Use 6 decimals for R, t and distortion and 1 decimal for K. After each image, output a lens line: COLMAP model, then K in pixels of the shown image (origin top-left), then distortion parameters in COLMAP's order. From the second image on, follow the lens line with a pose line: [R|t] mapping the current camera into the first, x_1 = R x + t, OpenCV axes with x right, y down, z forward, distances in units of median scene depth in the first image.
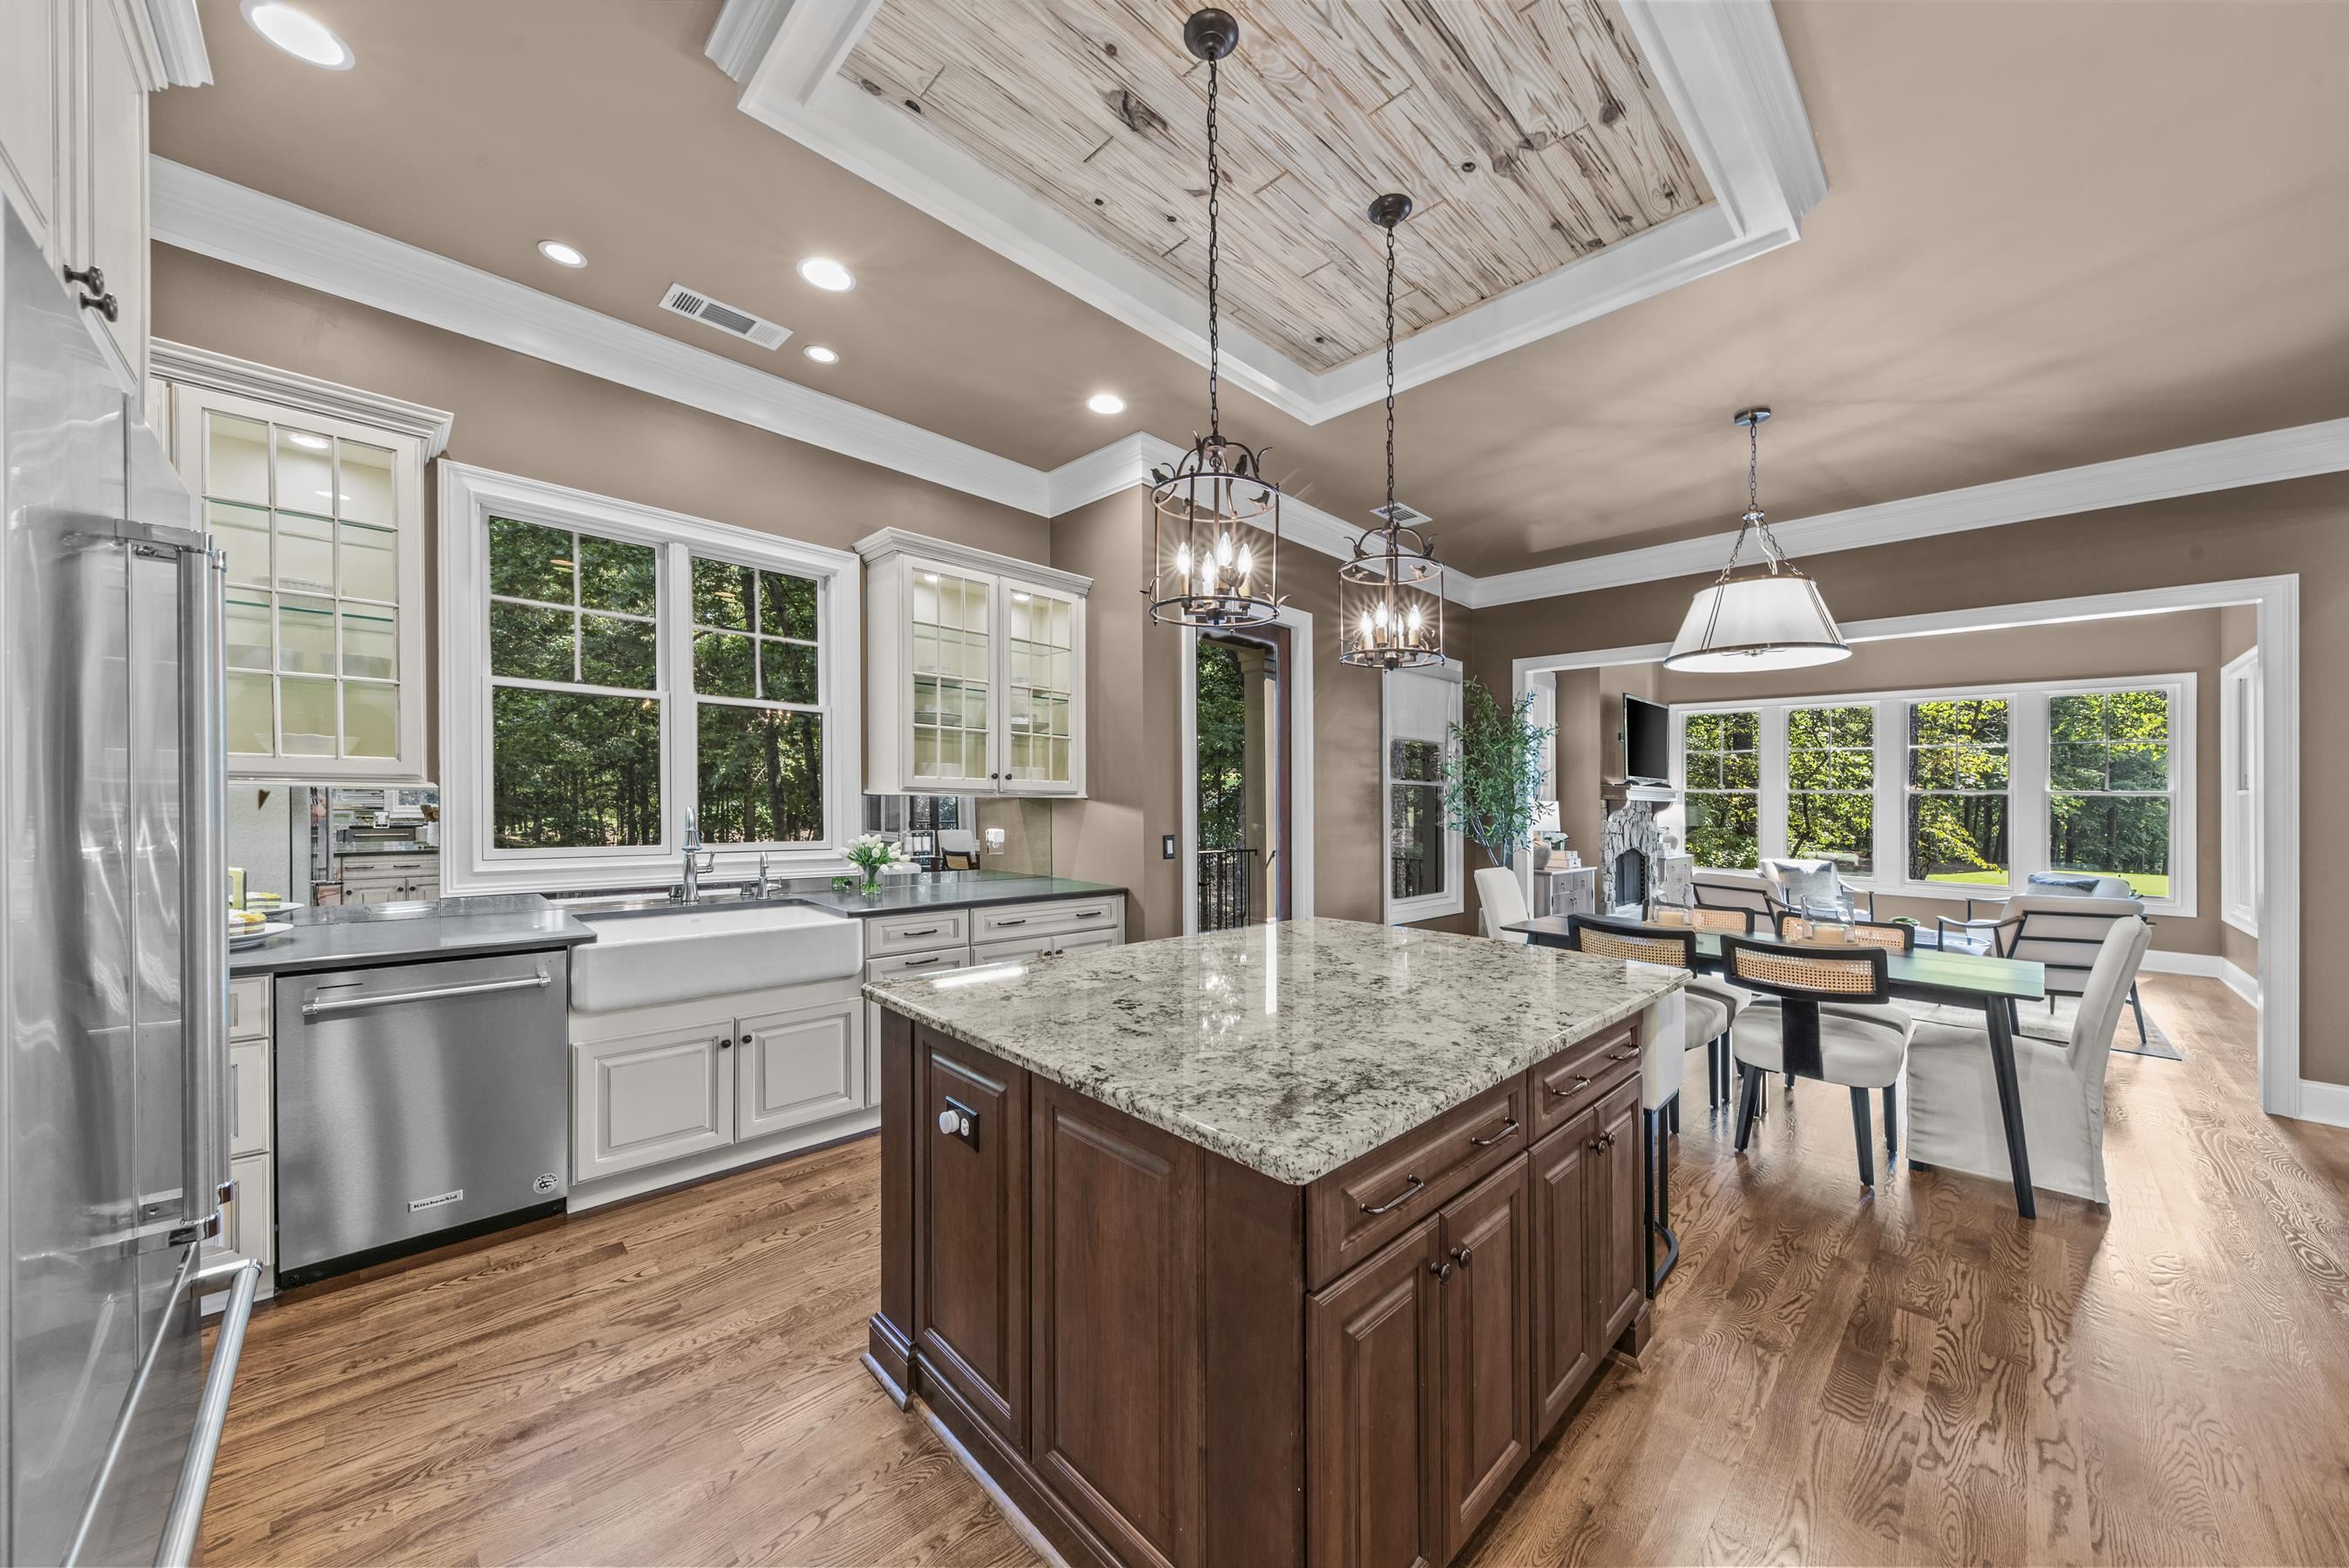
lens RADIAL K [[820.0, 0, 1205.2], [0, 820.0, 806.1], [0, 0, 1]] dist [0.004446, -0.000916]
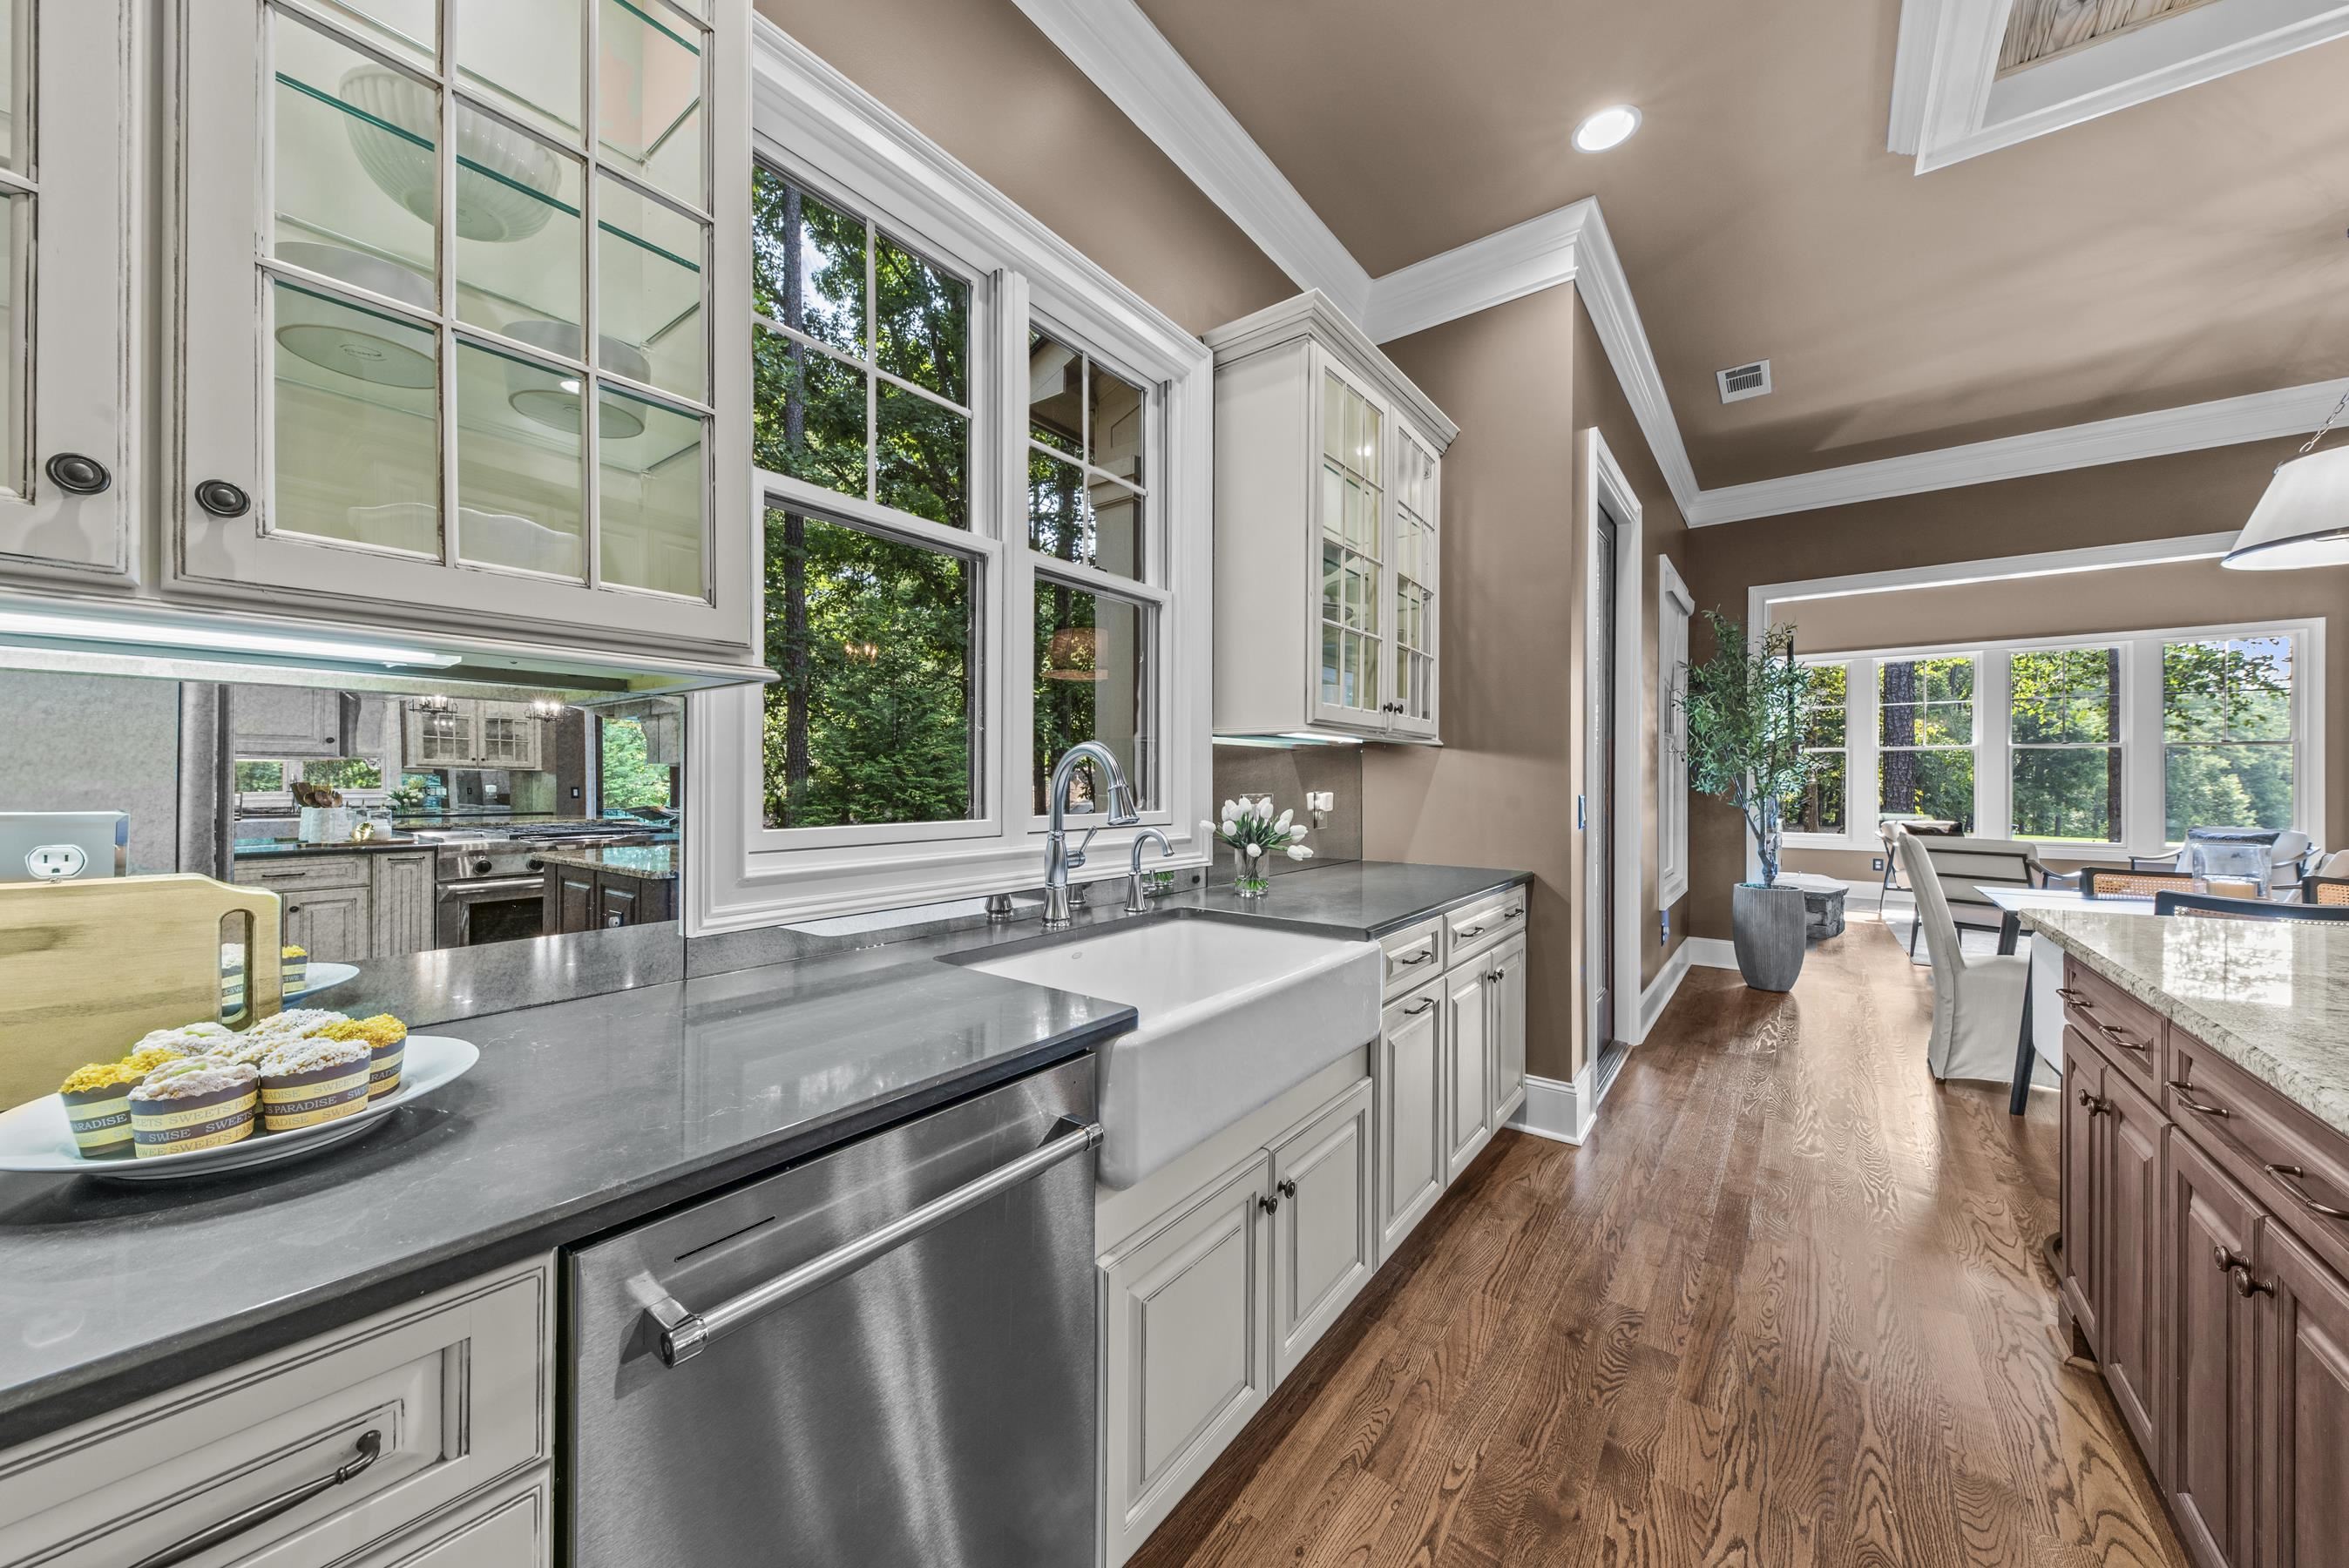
lens RADIAL K [[820.0, 0, 1165.5], [0, 820.0, 780.4], [0, 0, 1]] dist [0.004446, -0.000916]
pose [[0.992557, -0.013634, 0.121013, -0.588614], [0.014198, 0.999892, -0.003800, 0.025139], [-0.120948, 0.005490, 0.992644, 0.423002]]
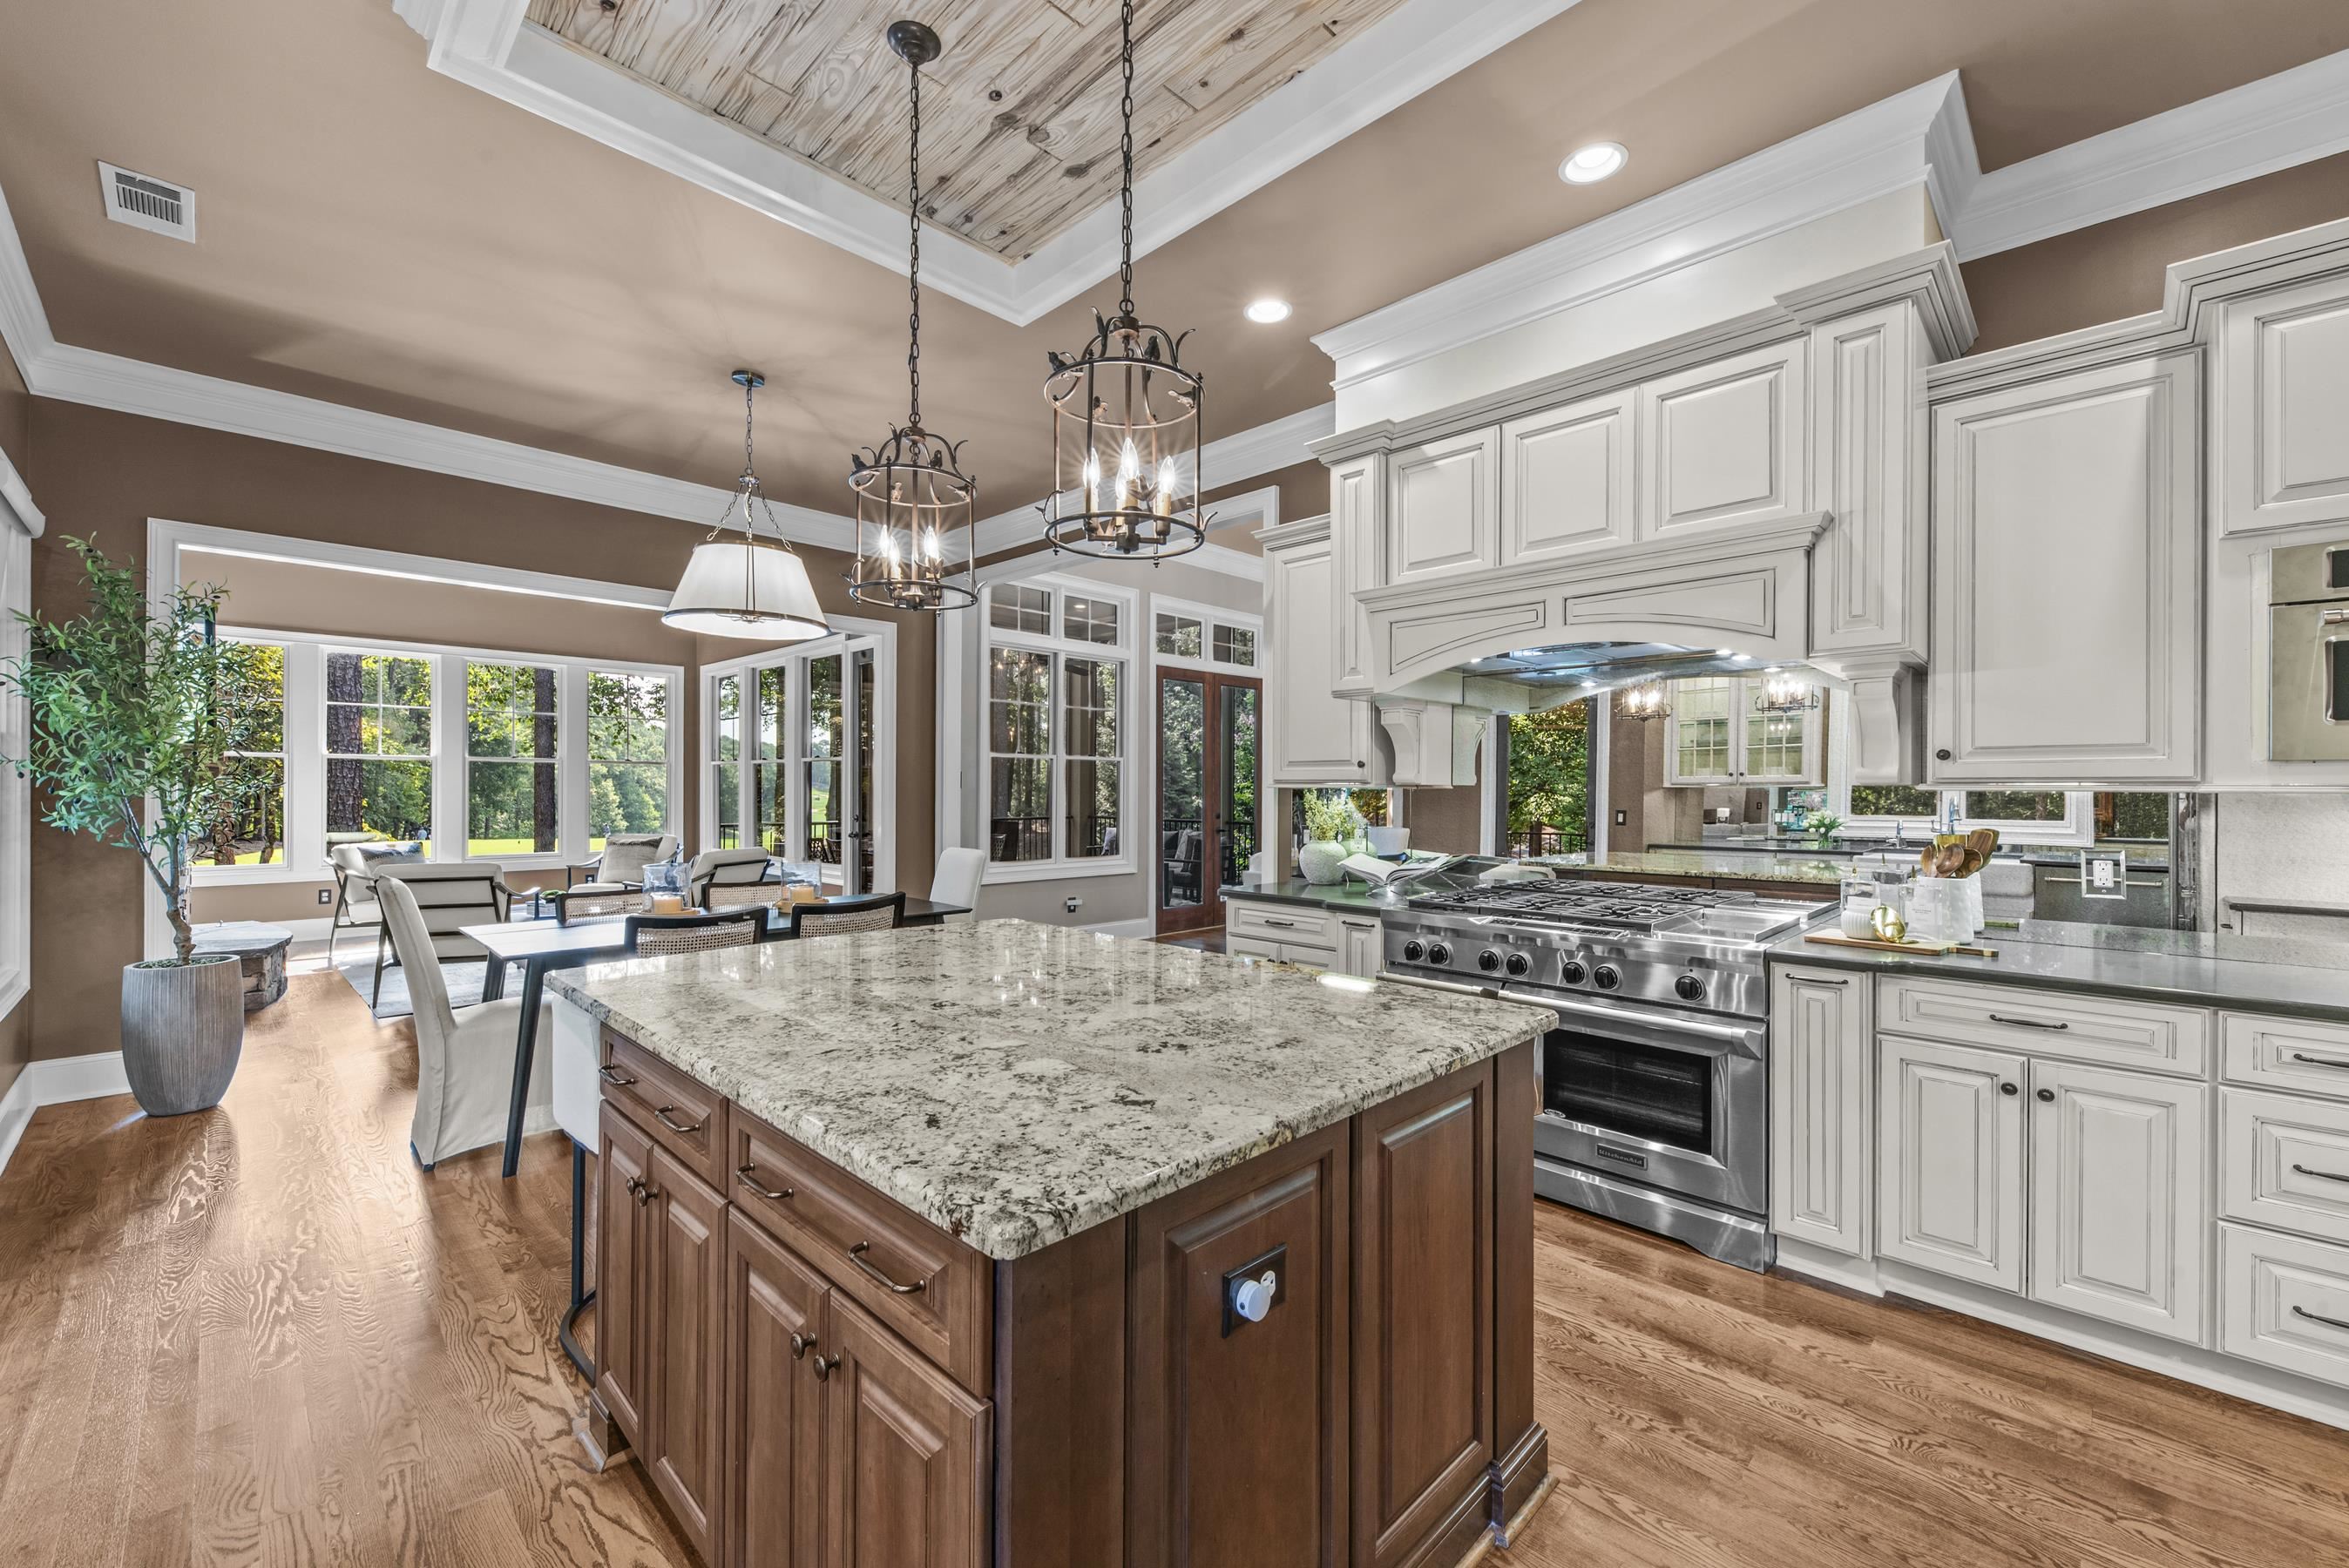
lens RADIAL K [[946.2, 0, 1173.4], [0, 946.2, 783.3], [0, 0, 1]] dist [0.009454, -0.003420]
pose [[-0.004288, -0.013278, 0.999903, -0.516820], [0.003555, 0.999905, 0.013294, -0.005548], [-0.999984, 0.003612, -0.004241, 0.539076]]
